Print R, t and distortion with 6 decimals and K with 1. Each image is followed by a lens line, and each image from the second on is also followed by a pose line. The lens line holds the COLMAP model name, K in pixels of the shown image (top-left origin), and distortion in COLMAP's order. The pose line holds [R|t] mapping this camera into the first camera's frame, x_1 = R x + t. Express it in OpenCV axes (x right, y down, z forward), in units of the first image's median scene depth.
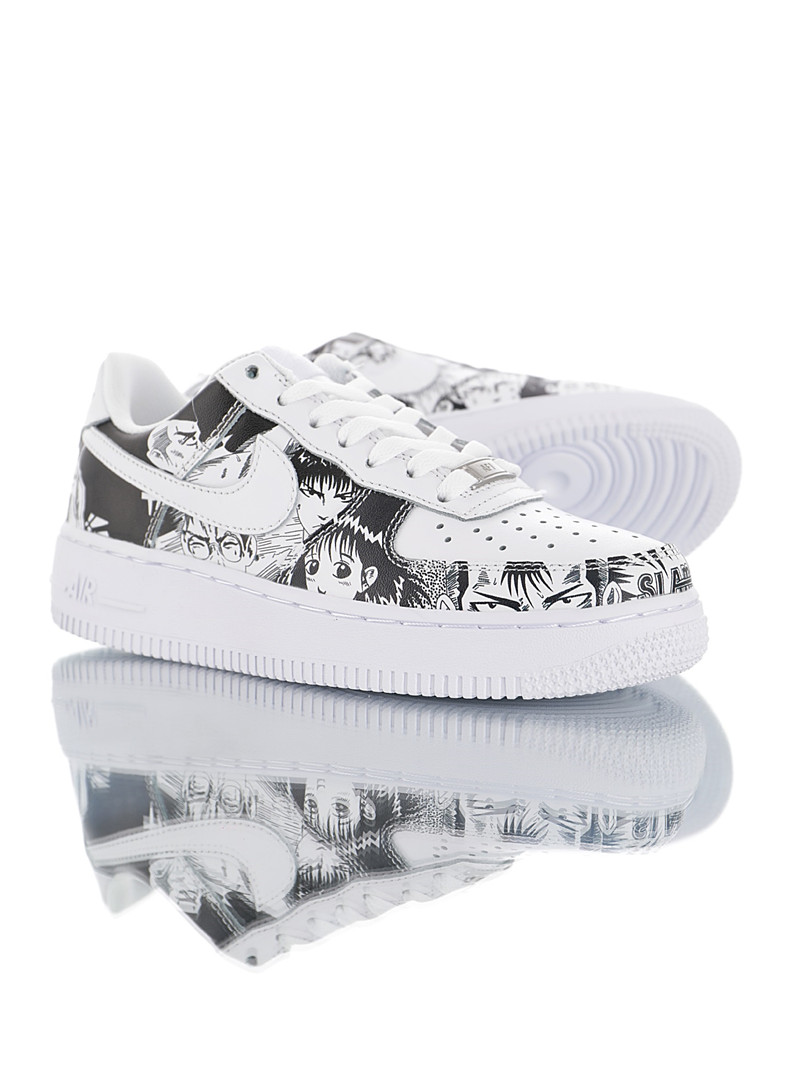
lens RADIAL K [[1587.7, 0, 400.1], [0, 1587.7, 533.8], [0, 0, 1]] dist [-0.050959, 0.000000]
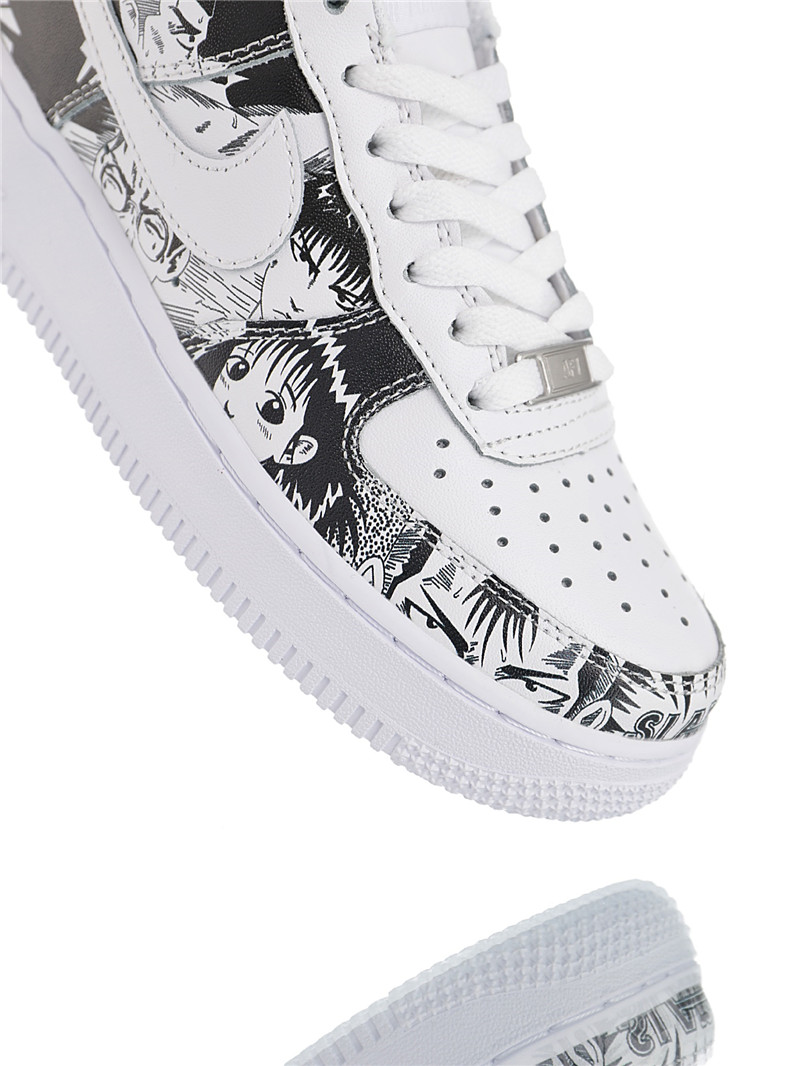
lens RADIAL K [[1587.7, 0, 400.1], [0, 1587.7, 532.5], [0, 0, 1]] dist [-0.050959, 0.000000]
pose [[0.832640, 0.522593, 0.183324, -0.082152], [-0.546398, 0.721184, 0.425844, -0.229487], [0.090333, -0.454742, 0.886030, 0.433046]]
